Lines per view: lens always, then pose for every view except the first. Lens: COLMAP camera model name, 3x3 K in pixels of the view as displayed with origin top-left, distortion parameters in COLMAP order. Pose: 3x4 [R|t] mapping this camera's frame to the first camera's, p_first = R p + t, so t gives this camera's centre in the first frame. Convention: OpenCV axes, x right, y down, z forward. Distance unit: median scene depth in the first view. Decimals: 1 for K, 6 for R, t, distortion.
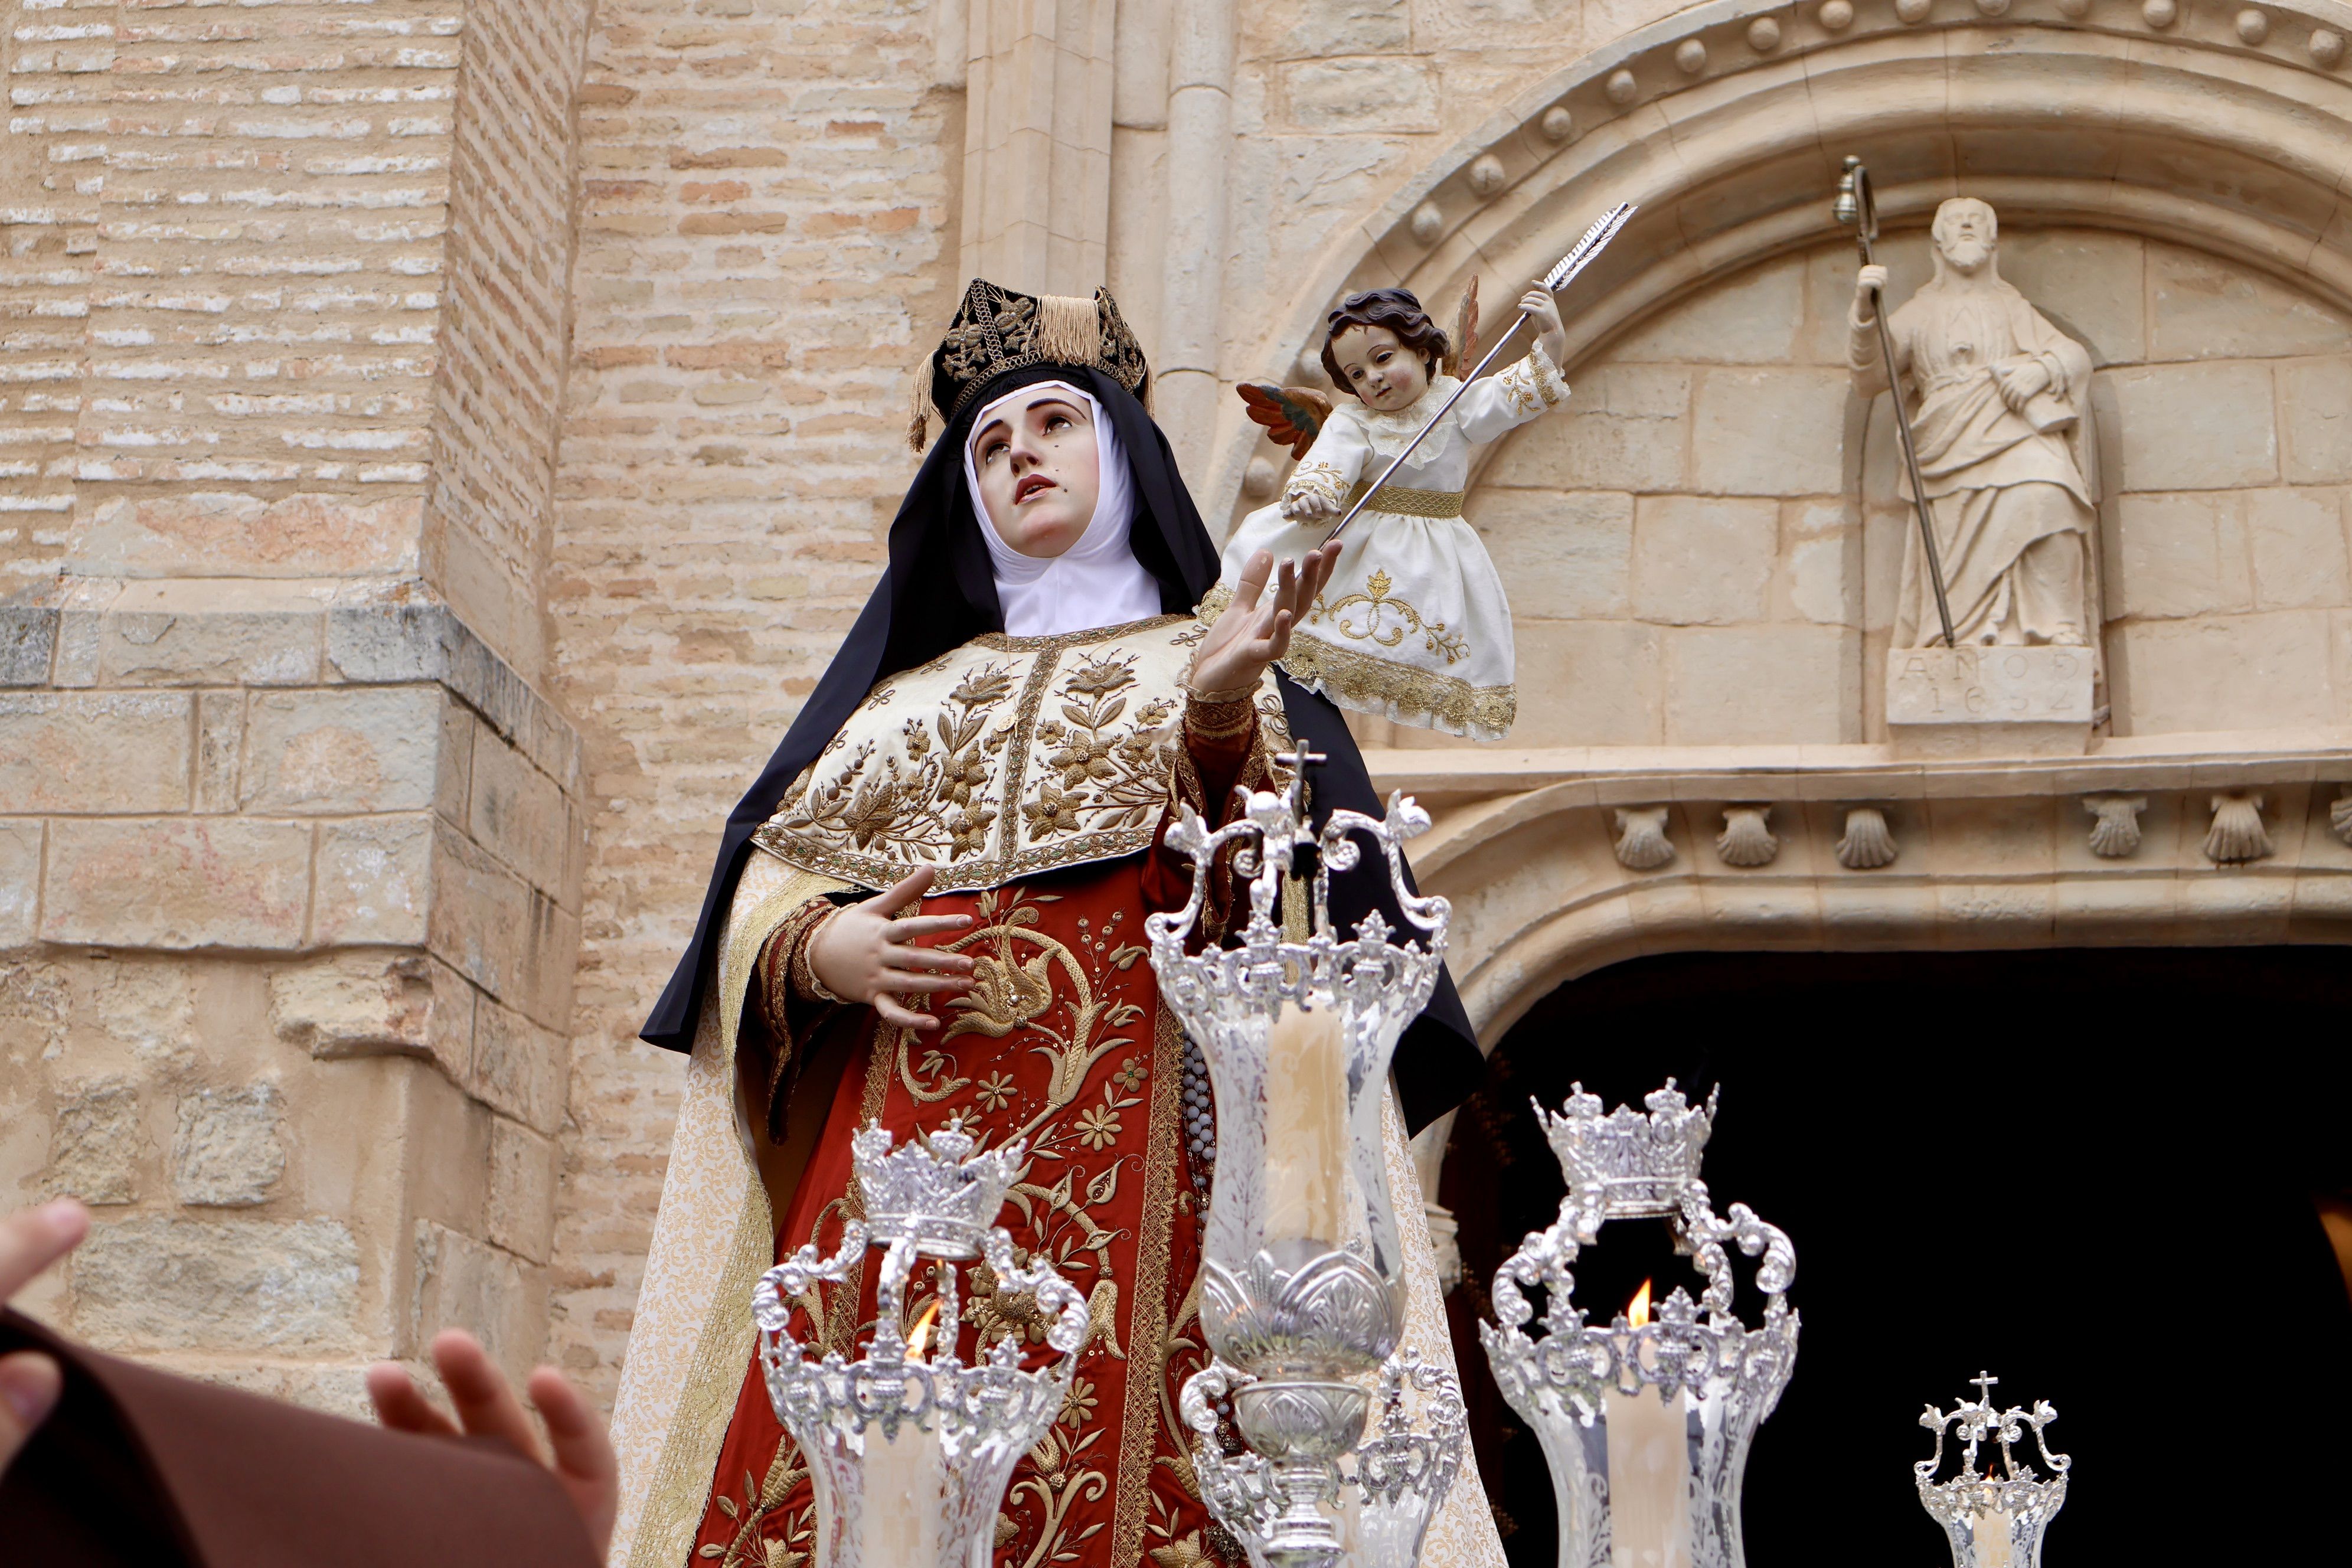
lens RADIAL K [[4616.9, 0, 1209.3], [0, 4616.9, 774.7], [0, 0, 1]] dist [-0.018830, -0.194278]
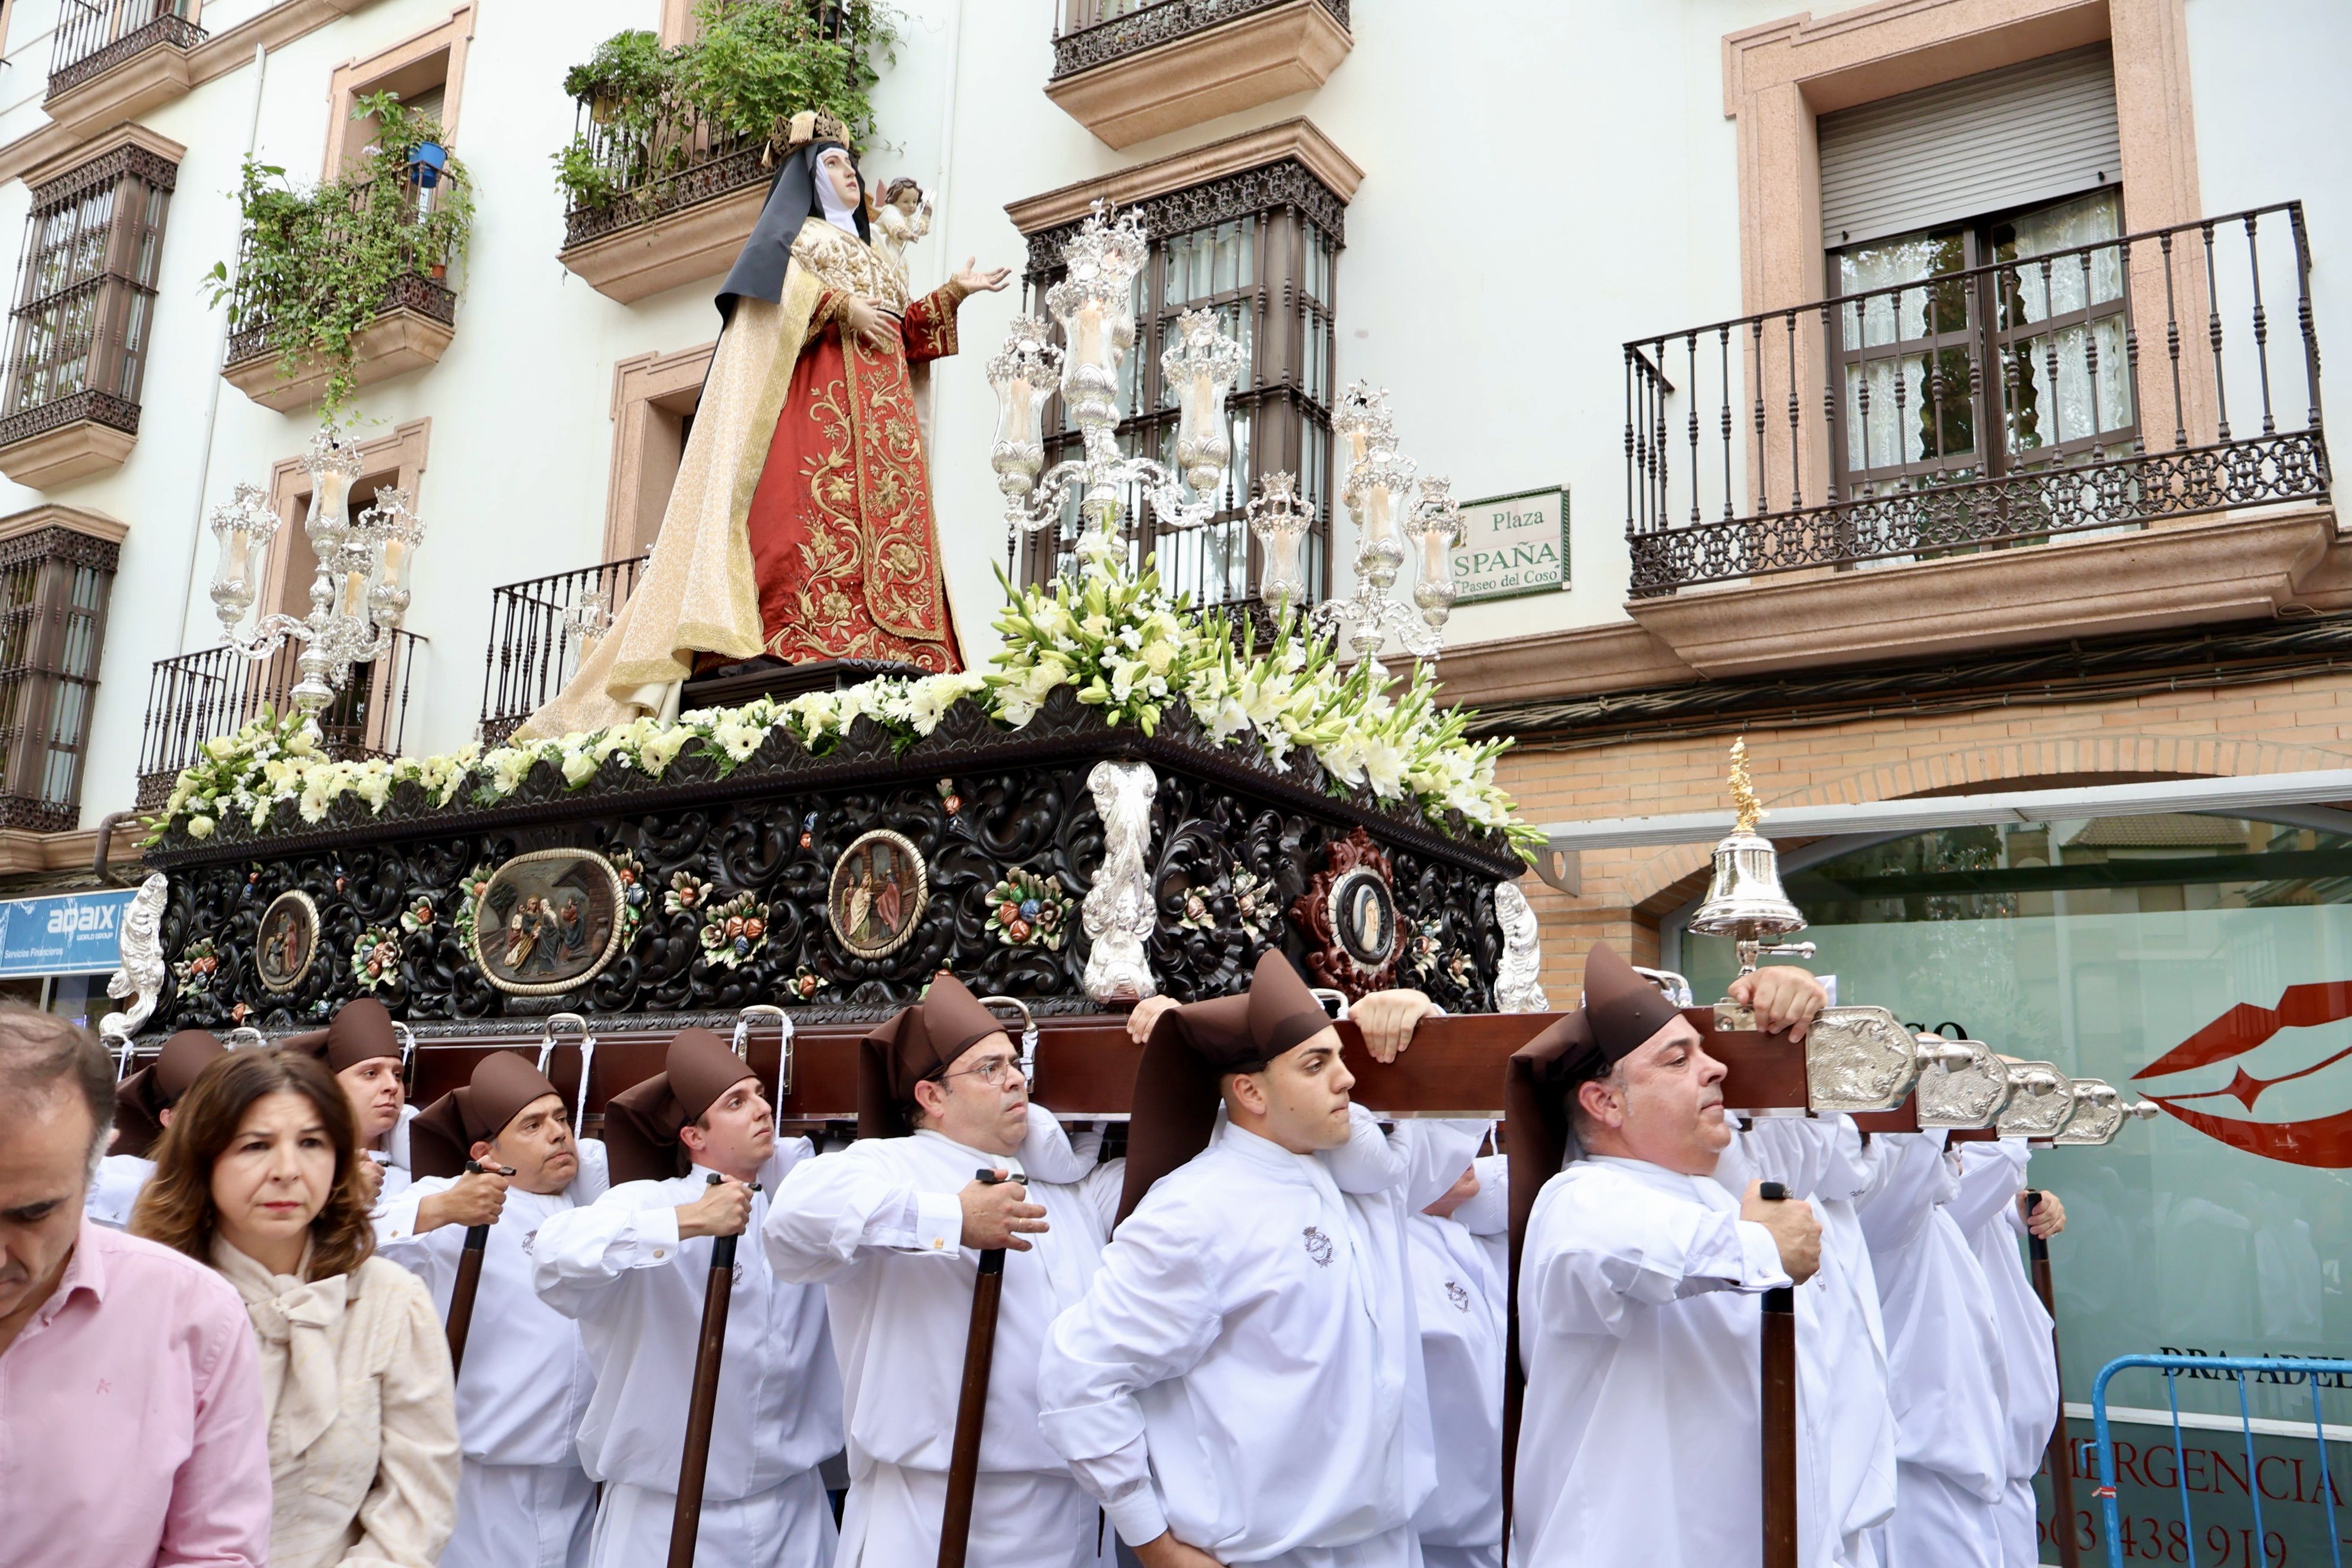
lens RADIAL K [[1946.4, 0, 1176.0], [0, 1946.4, 784.0], [0, 0, 1]] dist [-0.017689, -0.000412]
pose [[0.257065, 0.187174, 0.948095, -1.199711], [-0.265663, 0.956953, -0.116892, 0.439043], [-0.929161, -0.221824, 0.295724, 0.324670]]
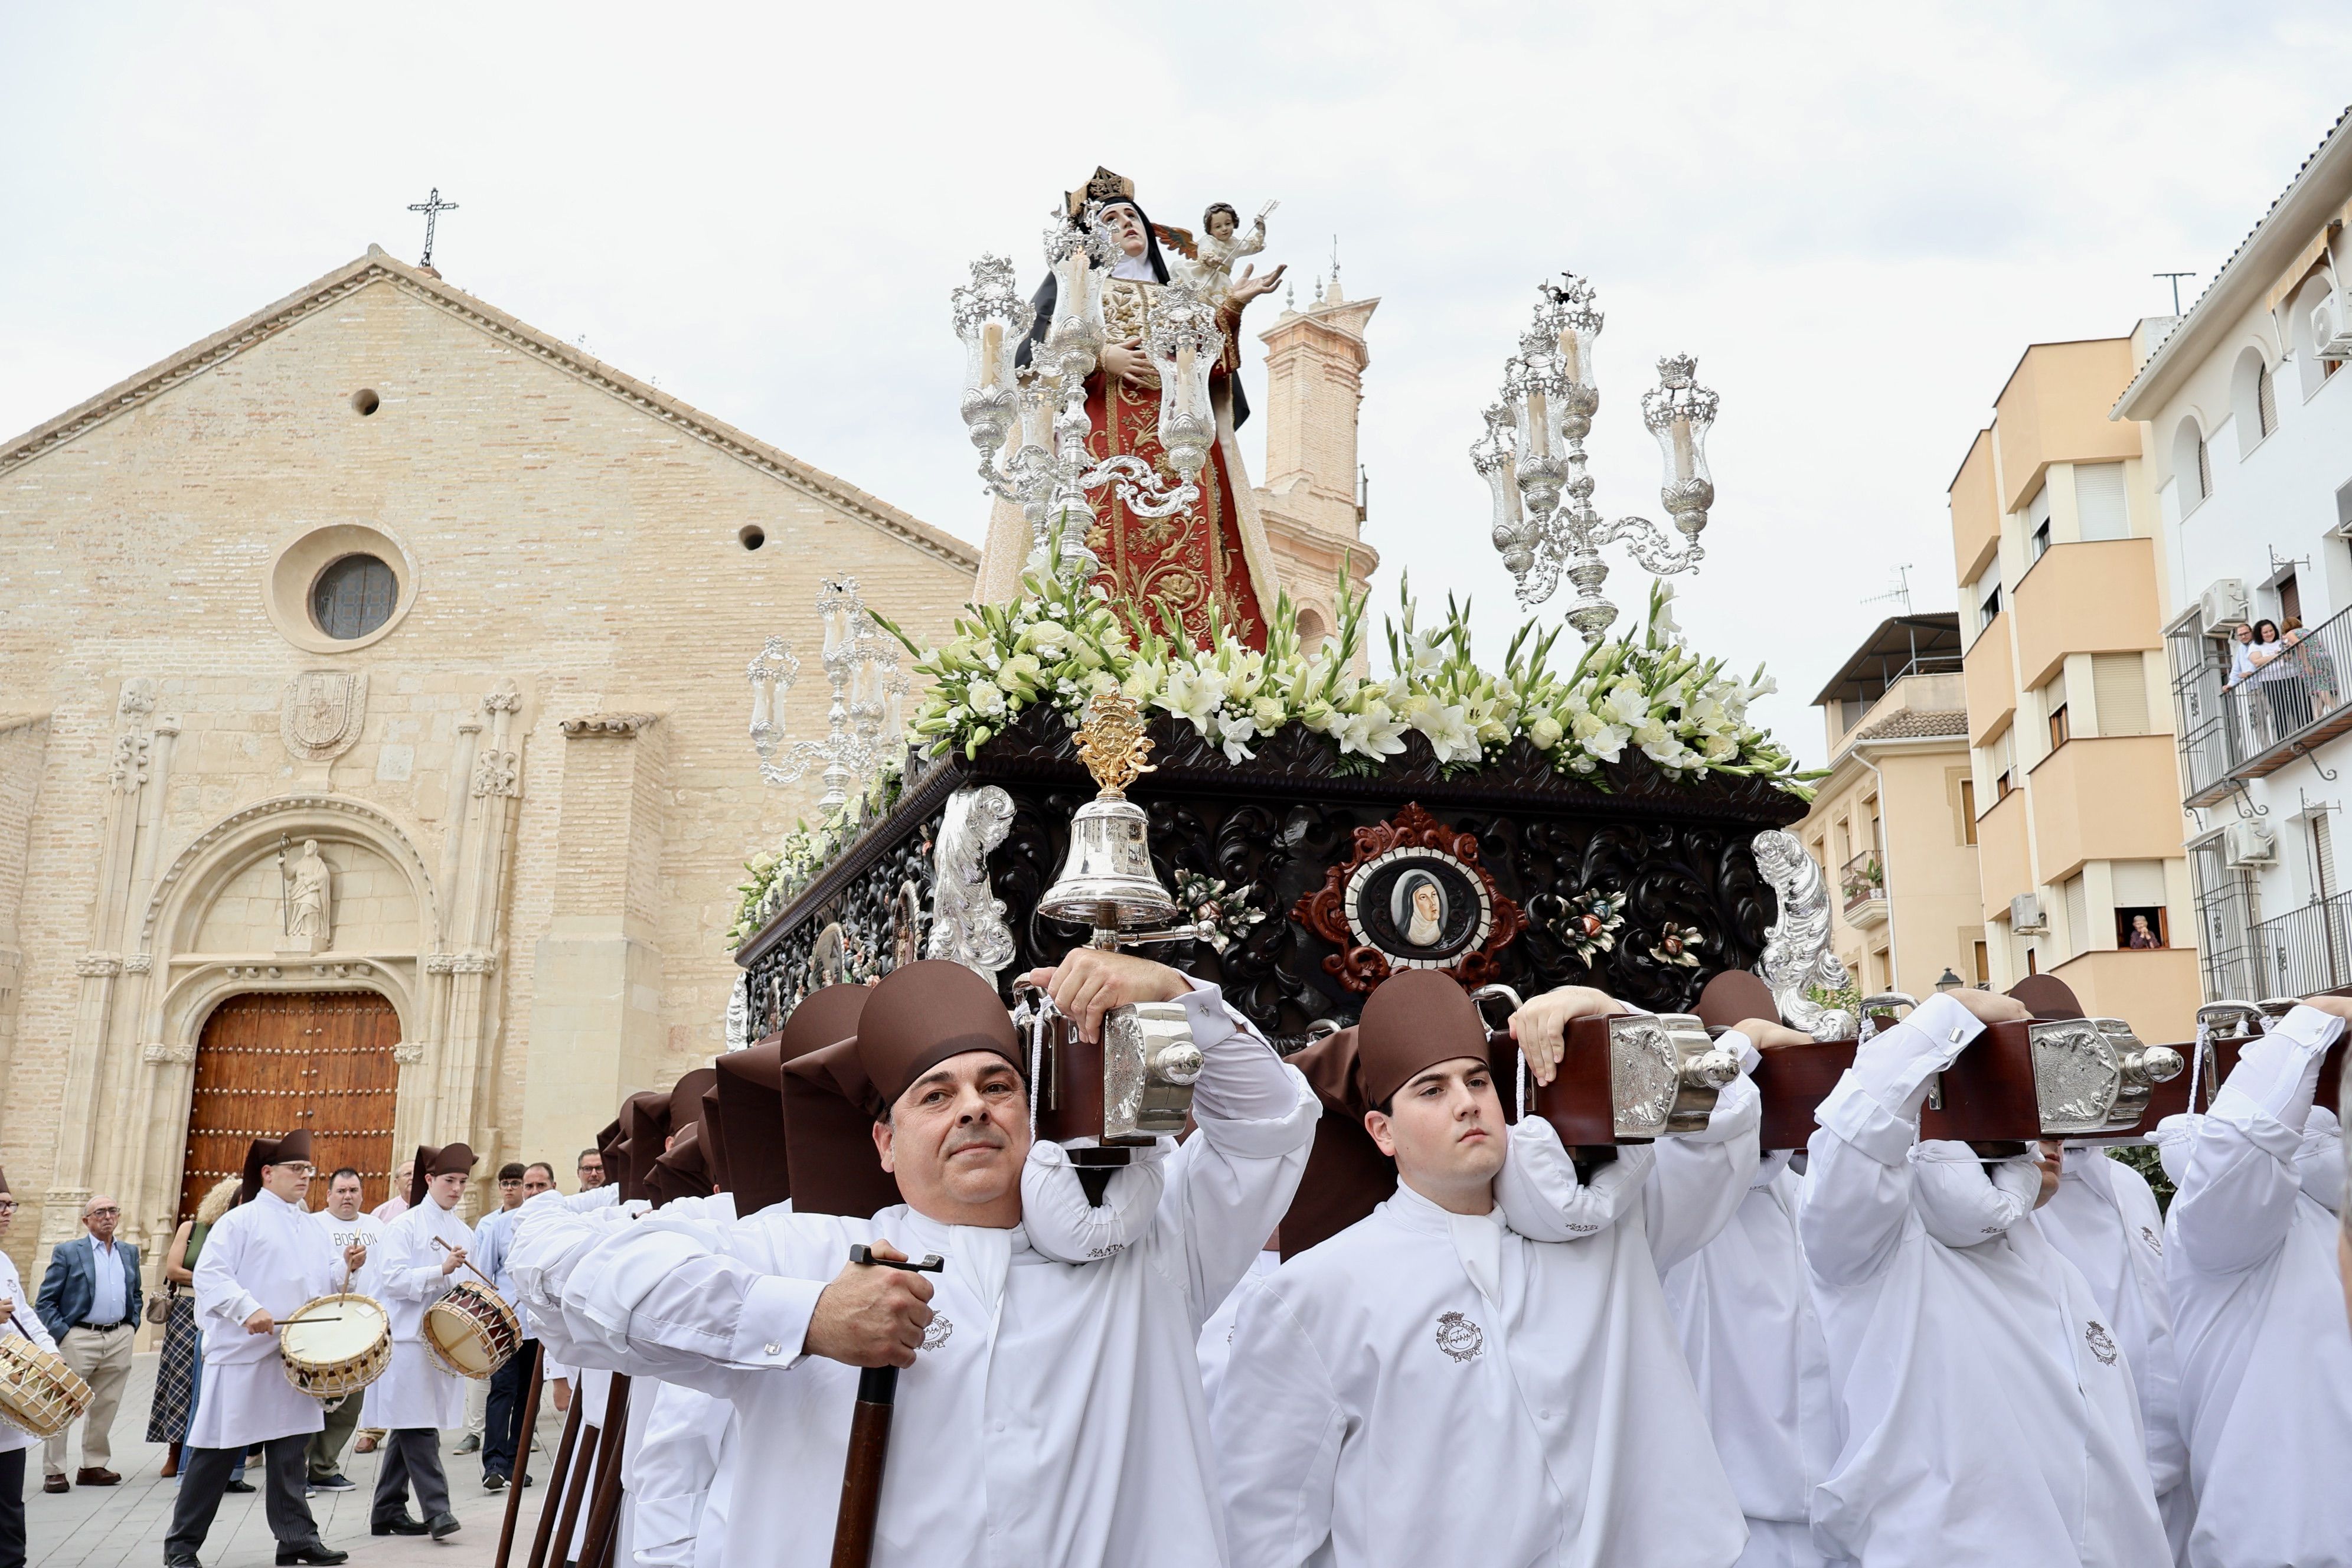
lens RADIAL K [[1946.4, 0, 1176.0], [0, 1946.4, 784.0], [0, 0, 1]] dist [-0.017689, -0.000412]
pose [[0.798676, 0.103561, 0.592783, -0.796042], [-0.137490, 0.990428, 0.012215, 0.304729], [-0.585844, -0.091258, 0.805270, -0.140713]]
